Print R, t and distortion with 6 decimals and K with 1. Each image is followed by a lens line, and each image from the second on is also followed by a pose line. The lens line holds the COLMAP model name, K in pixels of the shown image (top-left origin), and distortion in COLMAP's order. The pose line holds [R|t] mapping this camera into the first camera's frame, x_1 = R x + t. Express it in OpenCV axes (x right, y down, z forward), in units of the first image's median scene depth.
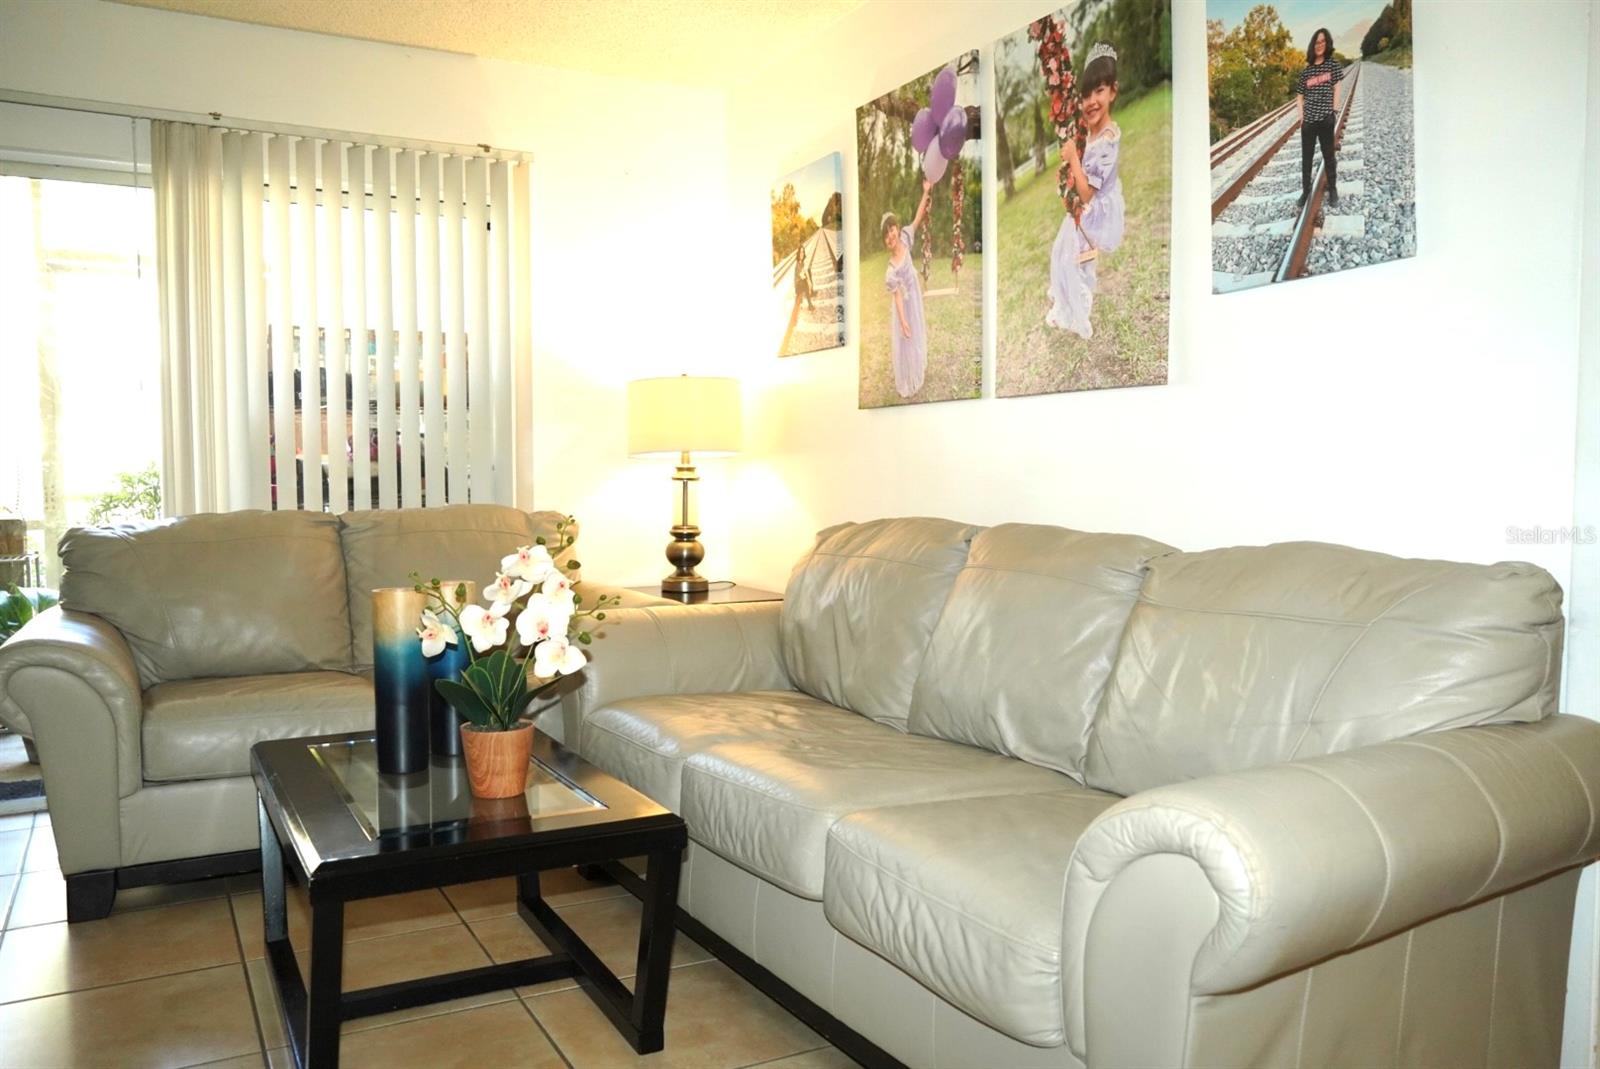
lens RADIAL K [[1271.9, 0, 797.5], [0, 1271.9, 532.4], [0, 0, 1]] dist [0.003643, -0.000560]
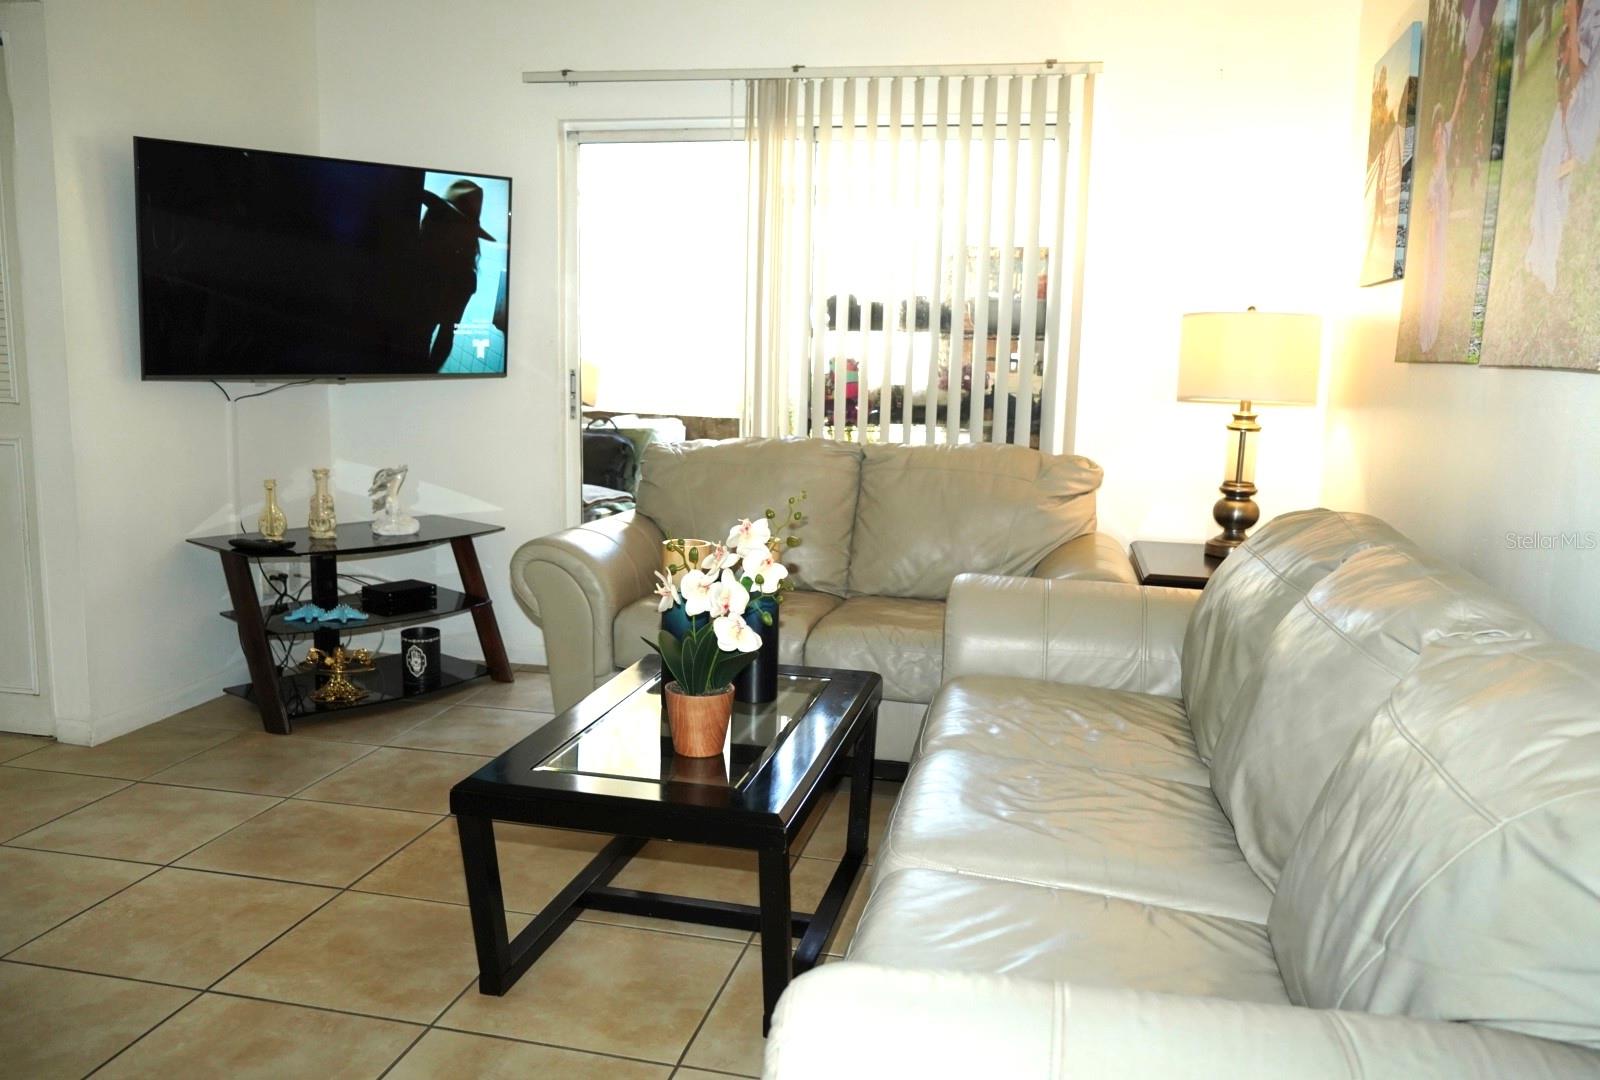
lens RADIAL K [[1271.9, 0, 797.6], [0, 1271.9, 547.5], [0, 0, 1]] dist [0.003643, -0.000560]
pose [[0.753734, 0.129411, -0.644311, 0.295035], [-0.063756, 0.990194, 0.124298, -0.059170], [0.654079, -0.052609, 0.754594, 0.166240]]
